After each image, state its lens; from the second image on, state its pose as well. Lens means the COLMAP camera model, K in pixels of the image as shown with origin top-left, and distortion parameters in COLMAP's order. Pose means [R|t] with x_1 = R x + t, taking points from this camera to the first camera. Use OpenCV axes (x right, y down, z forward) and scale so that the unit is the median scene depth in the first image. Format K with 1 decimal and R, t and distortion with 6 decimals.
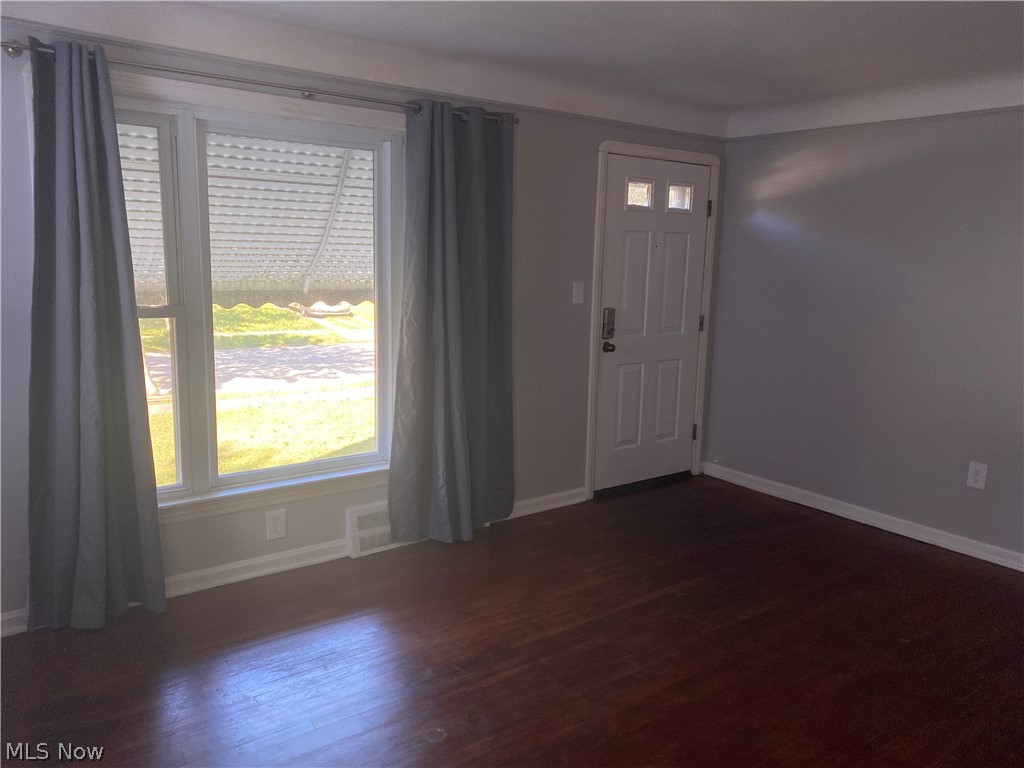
lens RADIAL K [[779.7, 0, 501.1], [0, 779.7, 386.0], [0, 0, 1]] dist [0.106548, -0.001936]
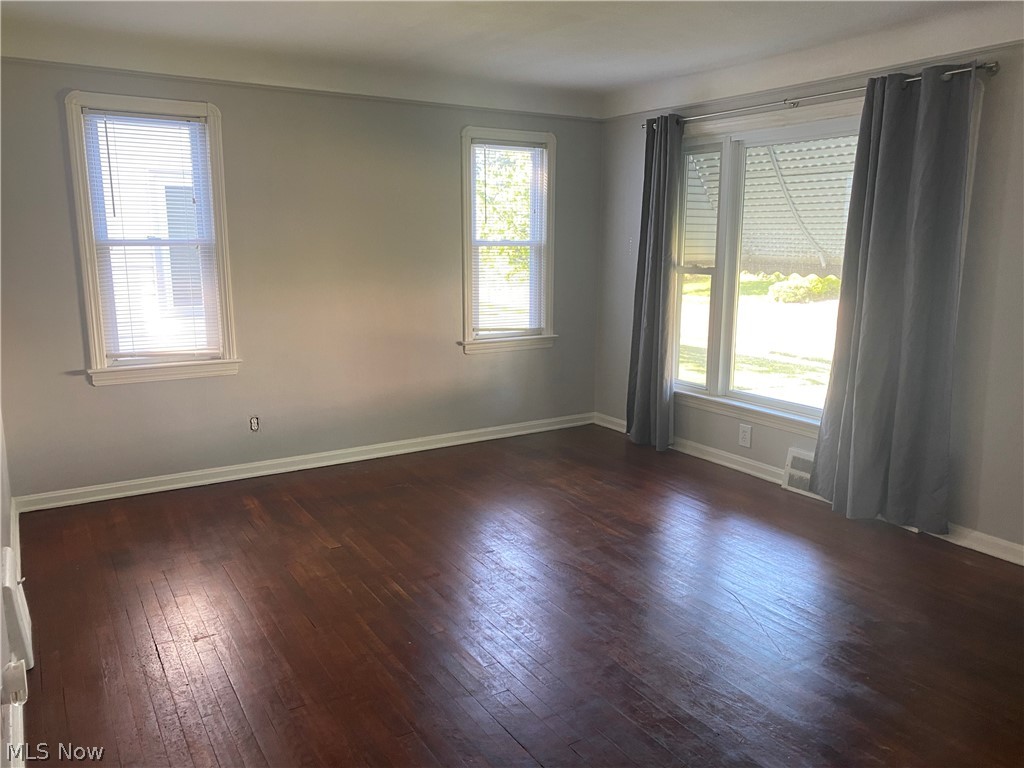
lens RADIAL K [[782.9, 0, 507.3], [0, 782.9, 378.7], [0, 0, 1]] dist [0.040349, -0.044140]
pose [[-0.078610, 0.160876, -0.983839, 0.908974], [-0.171681, 0.969964, 0.172324, -0.067472], [0.982011, 0.182453, -0.048630, 0.578555]]
